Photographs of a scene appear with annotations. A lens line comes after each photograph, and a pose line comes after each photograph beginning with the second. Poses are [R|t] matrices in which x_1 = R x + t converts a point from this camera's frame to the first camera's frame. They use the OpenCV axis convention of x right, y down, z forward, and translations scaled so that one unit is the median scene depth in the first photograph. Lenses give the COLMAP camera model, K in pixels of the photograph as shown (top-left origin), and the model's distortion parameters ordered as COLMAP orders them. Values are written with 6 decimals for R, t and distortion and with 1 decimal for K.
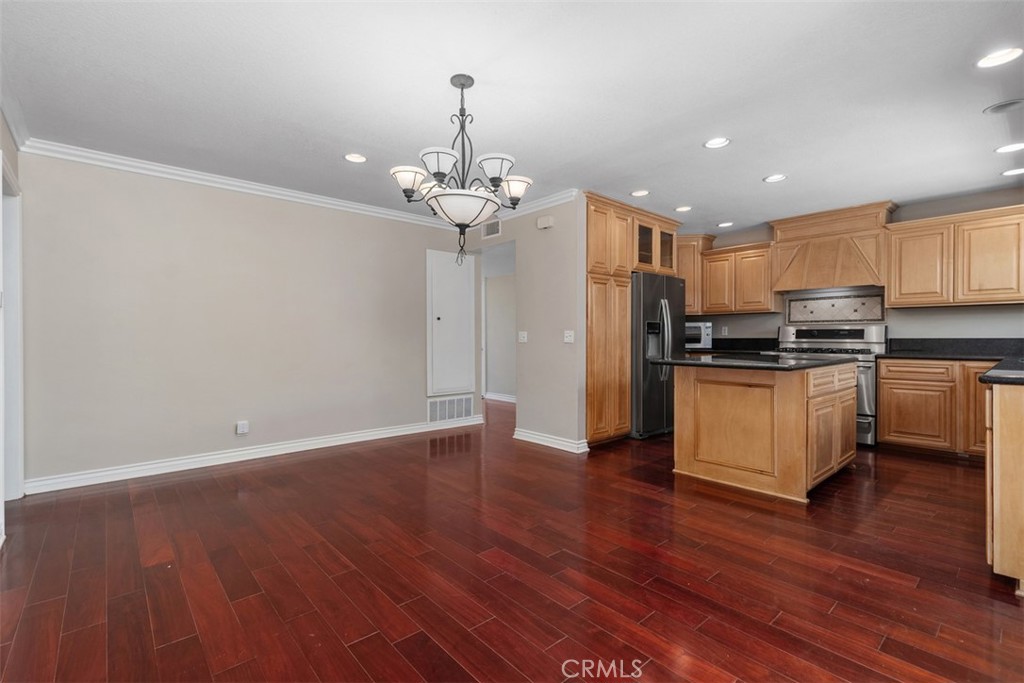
lens RADIAL K [[466.3, 0, 507.2], [0, 466.3, 340.1], [0, 0, 1]] dist [0.012443, -0.003742]
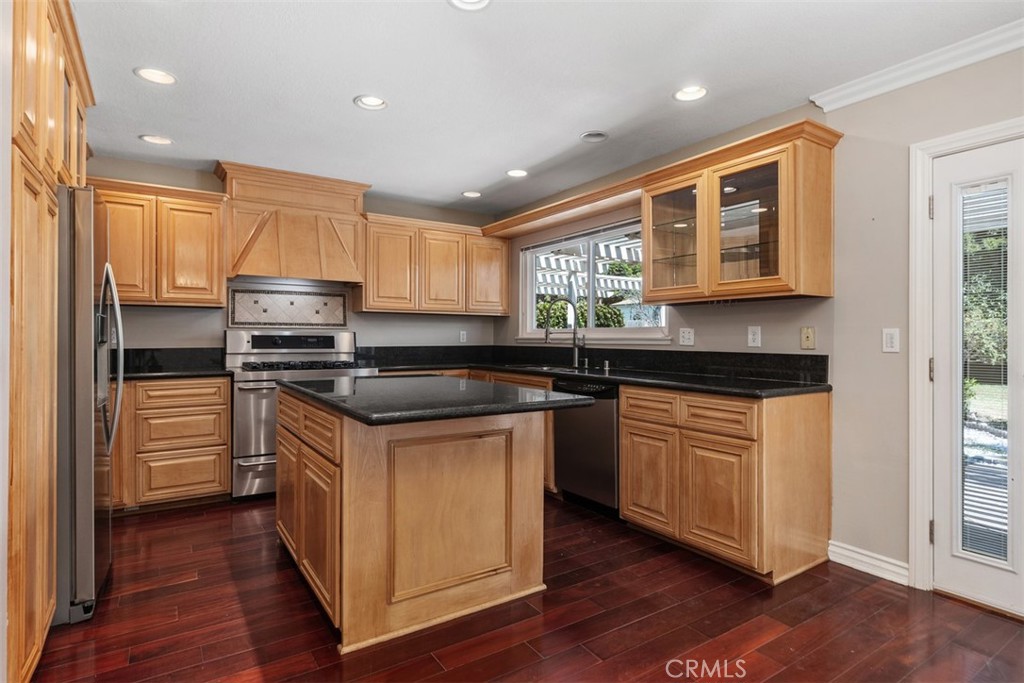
lens RADIAL K [[534.4, 0, 507.6], [0, 534.4, 339.3], [0, 0, 1]] dist [0.002126, 0.000791]
pose [[0.136449, -0.001504, 0.990646, -0.106478], [0.003085, 0.999995, 0.001093, -0.018486], [-0.990642, 0.002907, 0.136453, 0.605020]]
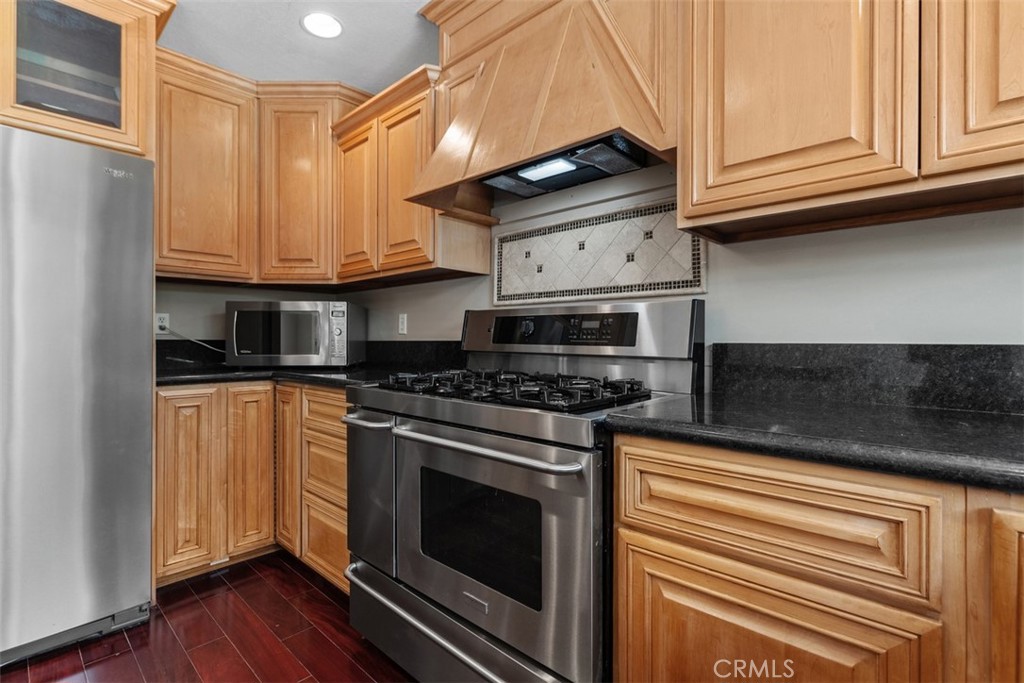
lens RADIAL K [[481.2, 0, 514.7], [0, 481.2, 339.8], [0, 0, 1]] dist [-0.003762, 0.000797]
pose [[0.995108, 0.002379, 0.098760, 0.678106], [-0.001986, 0.999990, -0.004078, -0.004940], [-0.098769, 0.003862, 0.995103, 0.729113]]
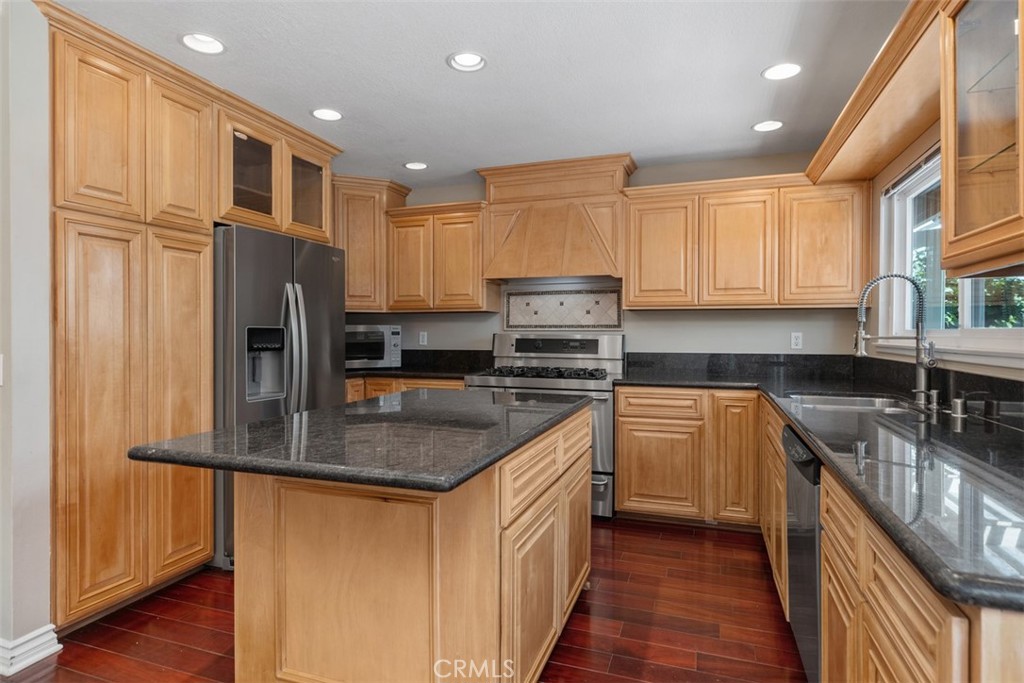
lens RADIAL K [[557.6, 0, 514.9], [0, 557.6, 335.2], [0, 0, 1]] dist [0.005536, 0.000548]
pose [[0.871418, -0.002591, 0.490534, 0.261575], [0.002104, 0.999997, 0.001545, -0.032355], [-0.490536, -0.000314, 0.871421, 0.358932]]
